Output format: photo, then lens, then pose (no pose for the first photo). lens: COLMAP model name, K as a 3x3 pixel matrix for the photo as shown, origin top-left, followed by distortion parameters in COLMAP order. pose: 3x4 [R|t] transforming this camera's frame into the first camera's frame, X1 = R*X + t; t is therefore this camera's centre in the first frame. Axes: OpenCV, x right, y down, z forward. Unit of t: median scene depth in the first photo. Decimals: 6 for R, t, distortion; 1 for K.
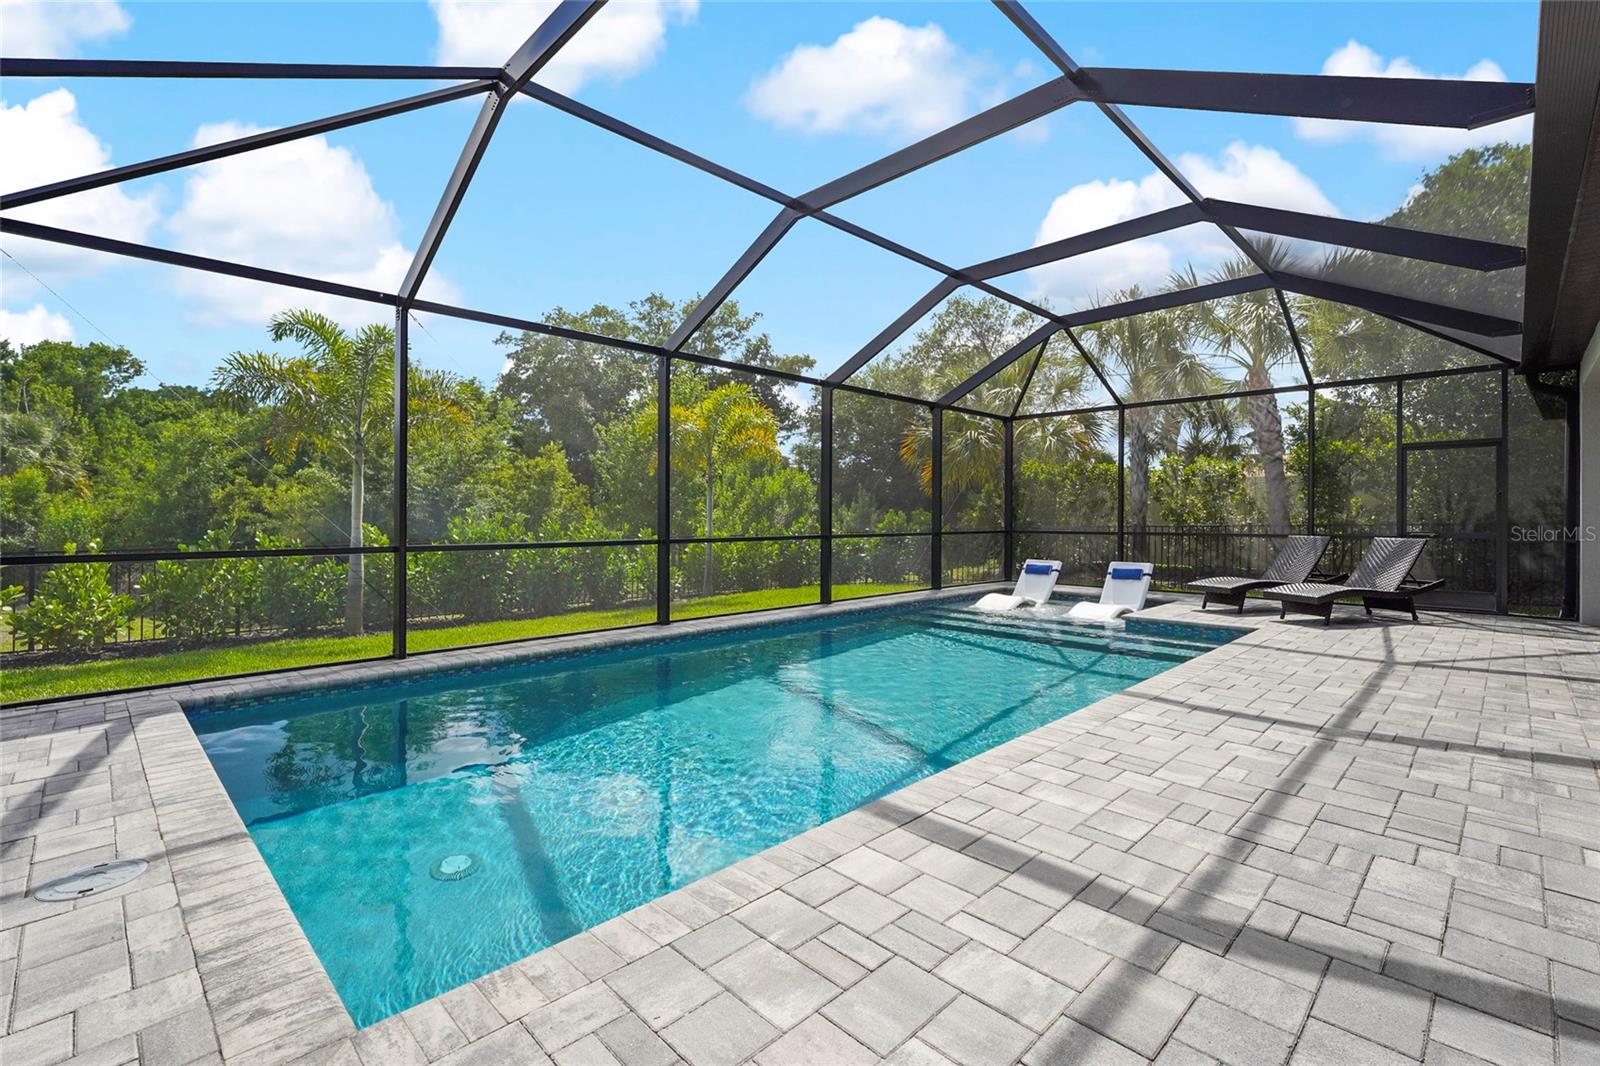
lens RADIAL K [[715.1, 0, 796.8], [0, 715.1, 515.6], [0, 0, 1]] dist [-0.001389, -0.000154]
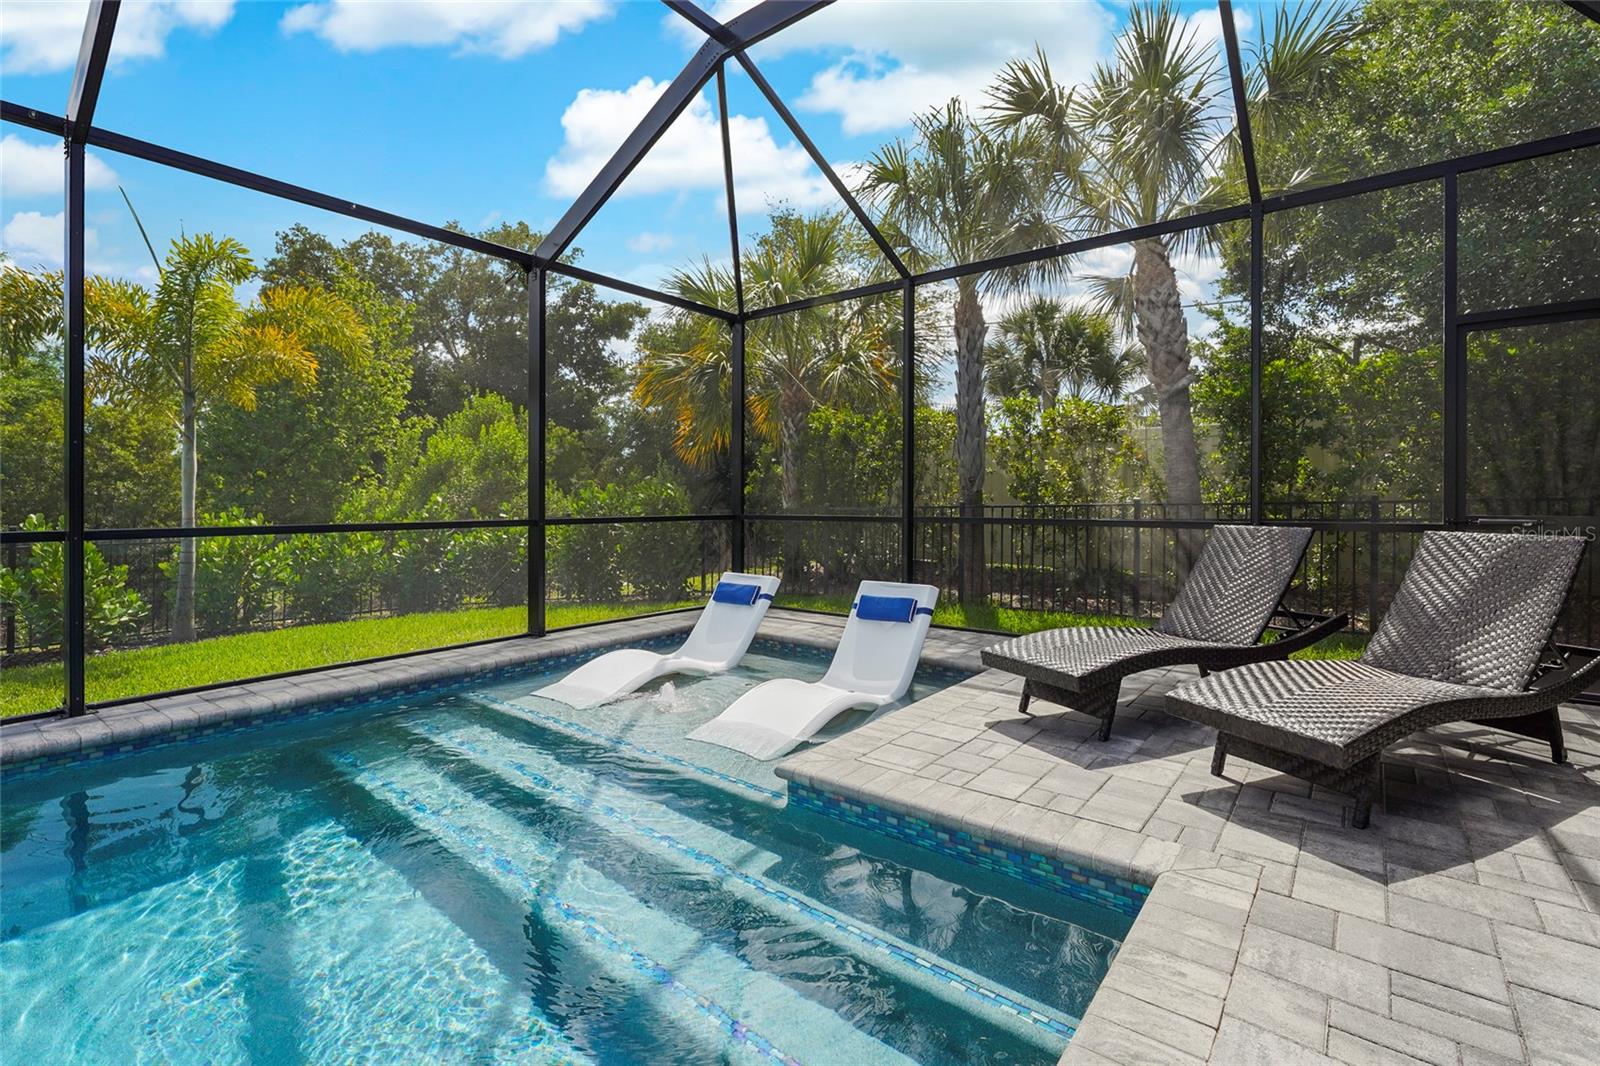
lens RADIAL K [[704.0, 0, 801.3], [0, 704.0, 501.7], [0, 0, 1]] dist [0.000917, 0.000159]
pose [[0.993297, -0.002360, 0.115567, 0.273809], [0.001833, 0.999987, 0.004663, 0.007636], [-0.115576, -0.004420, 0.993289, 0.427345]]
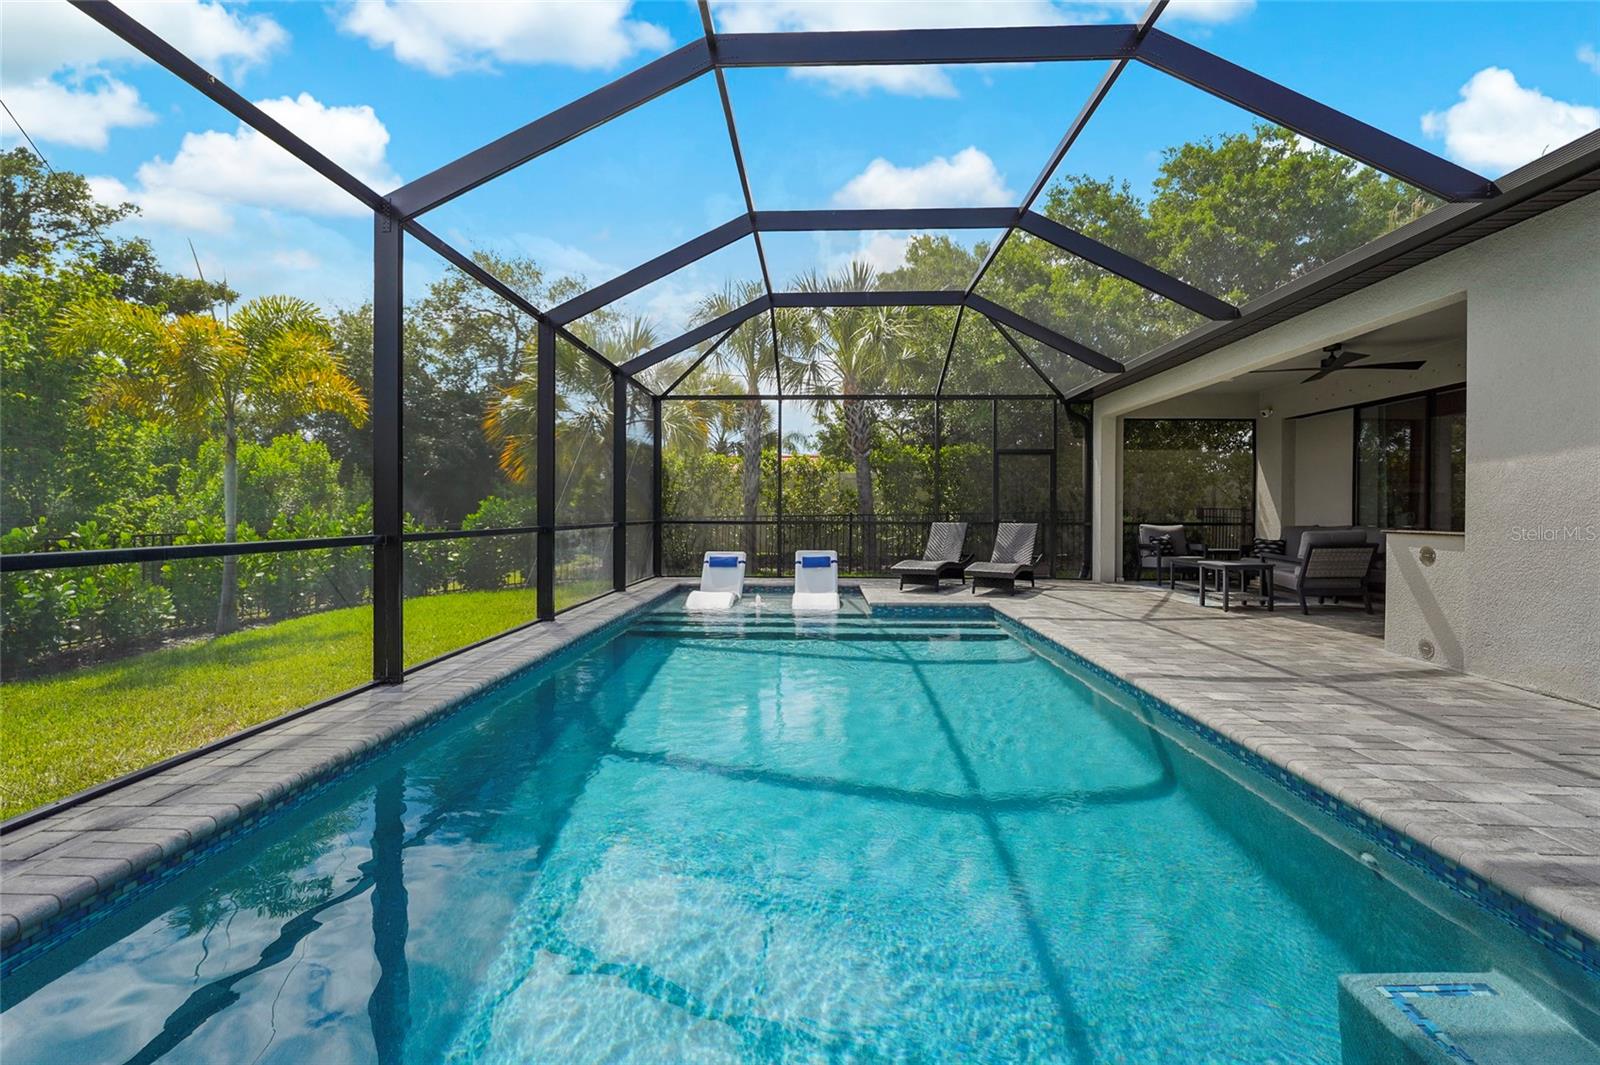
lens RADIAL K [[726.8, 0, 802.1], [0, 726.8, 522.0], [0, 0, 1]] dist [-0.005691, 0.000282]
pose [[0.726159, -0.007242, 0.687489, -0.200307], [-0.004696, 0.999869, 0.015493, 0.006829], [-0.687511, -0.014479, 0.726030, 0.204973]]
